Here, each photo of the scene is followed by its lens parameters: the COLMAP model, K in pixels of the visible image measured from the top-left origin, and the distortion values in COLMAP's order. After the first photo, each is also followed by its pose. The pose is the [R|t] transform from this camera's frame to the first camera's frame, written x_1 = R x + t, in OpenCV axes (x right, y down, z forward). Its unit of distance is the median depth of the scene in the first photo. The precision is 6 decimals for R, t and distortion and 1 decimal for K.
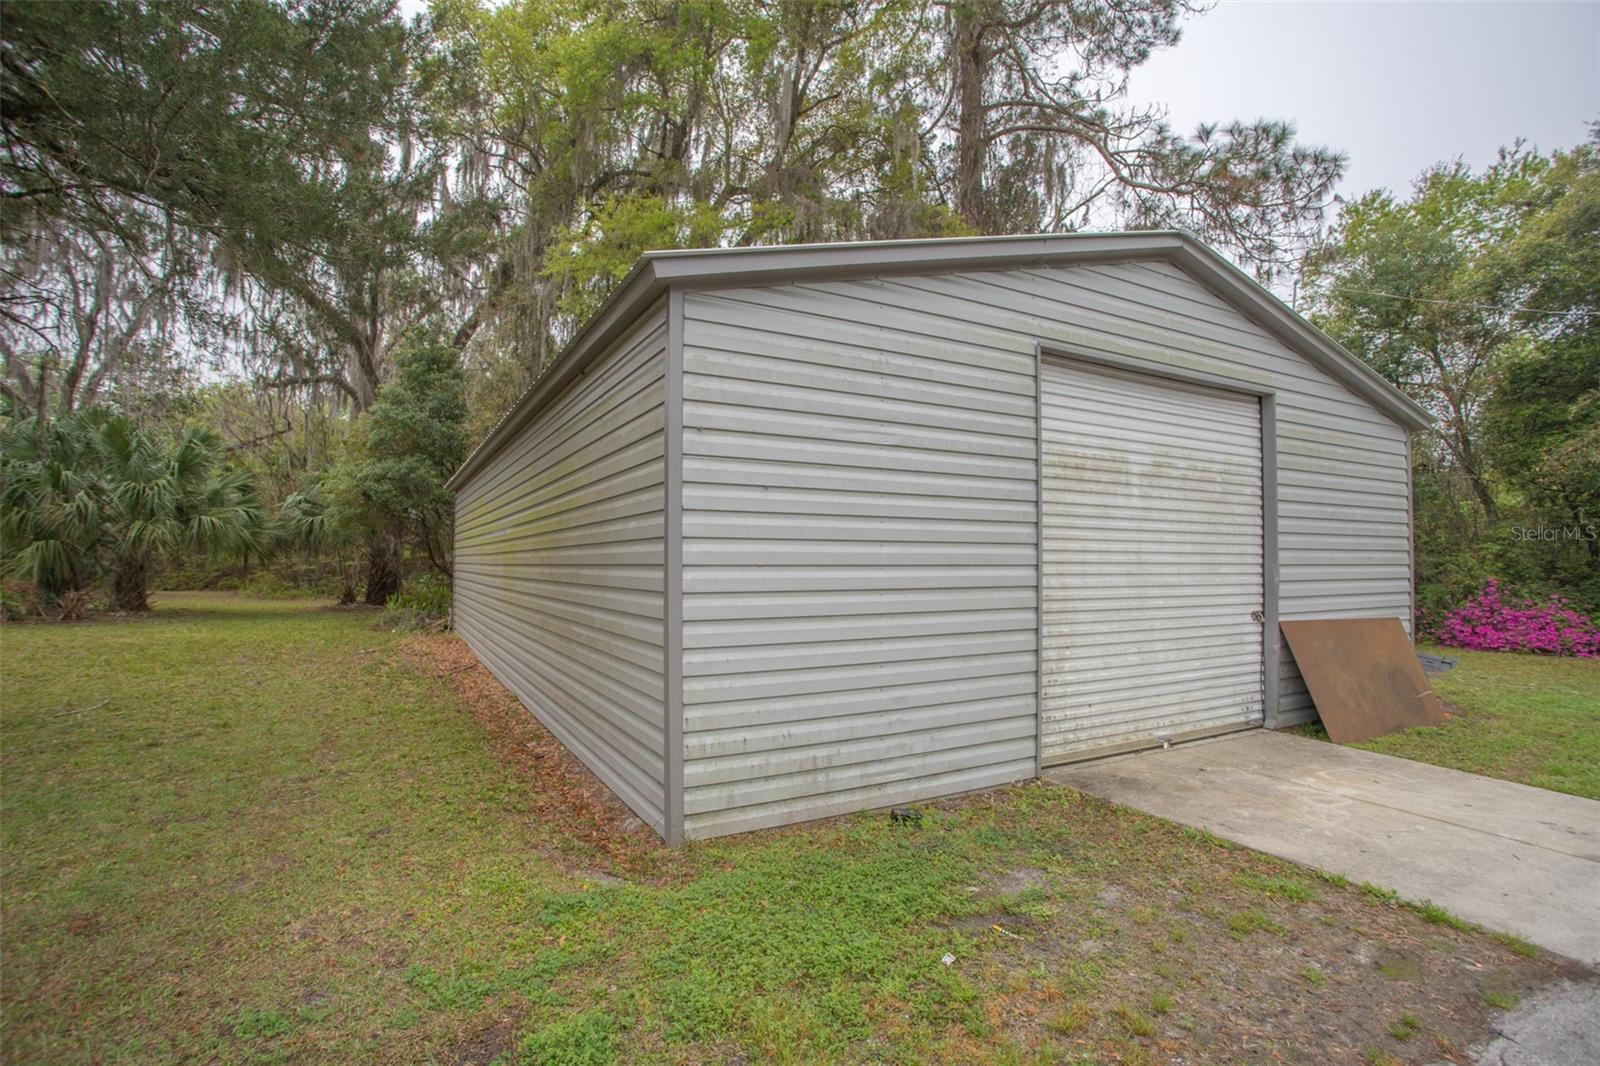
lens RADIAL K [[775.0, 0, 802.0], [0, 775.0, 538.0], [0, 0, 1]] dist [-0.080565, 0.031736]
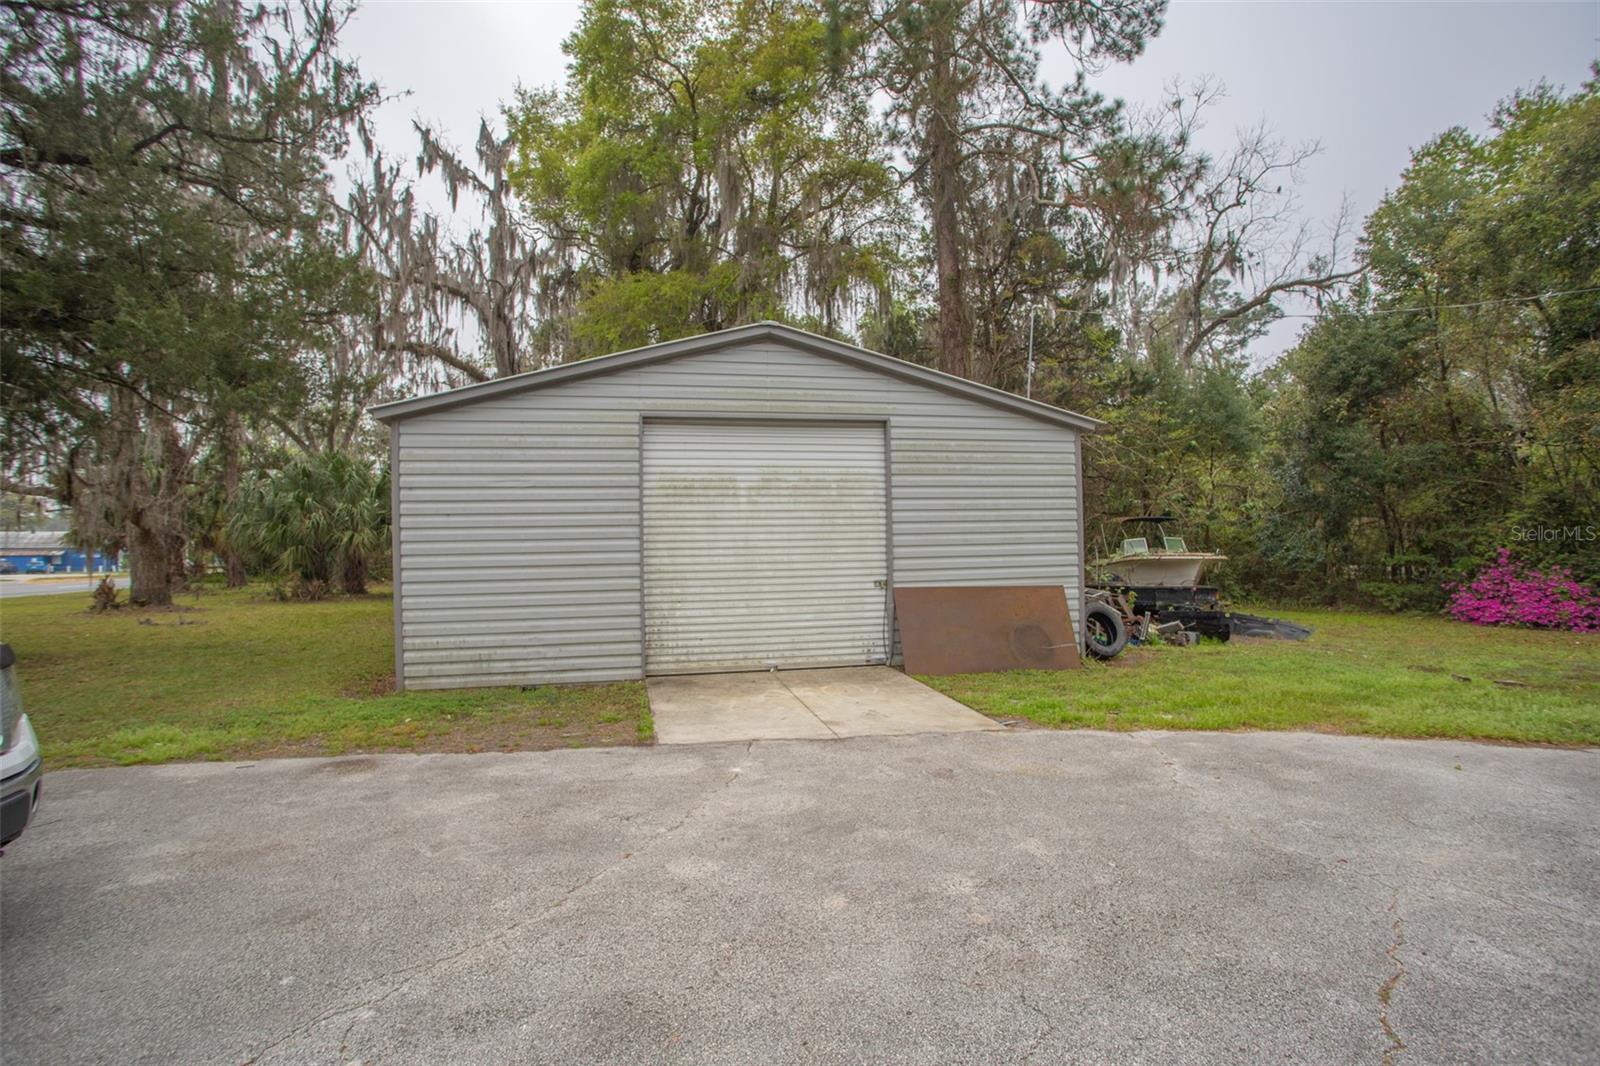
lens RADIAL K [[775.0, 0, 802.0], [0, 775.0, 538.0], [0, 0, 1]] dist [-0.080565, 0.031736]
pose [[0.959510, -0.026631, -0.280414, 0.982028], [0.031602, 0.999413, 0.013219, -0.002460], [0.279897, -0.021545, 0.959788, -0.437257]]
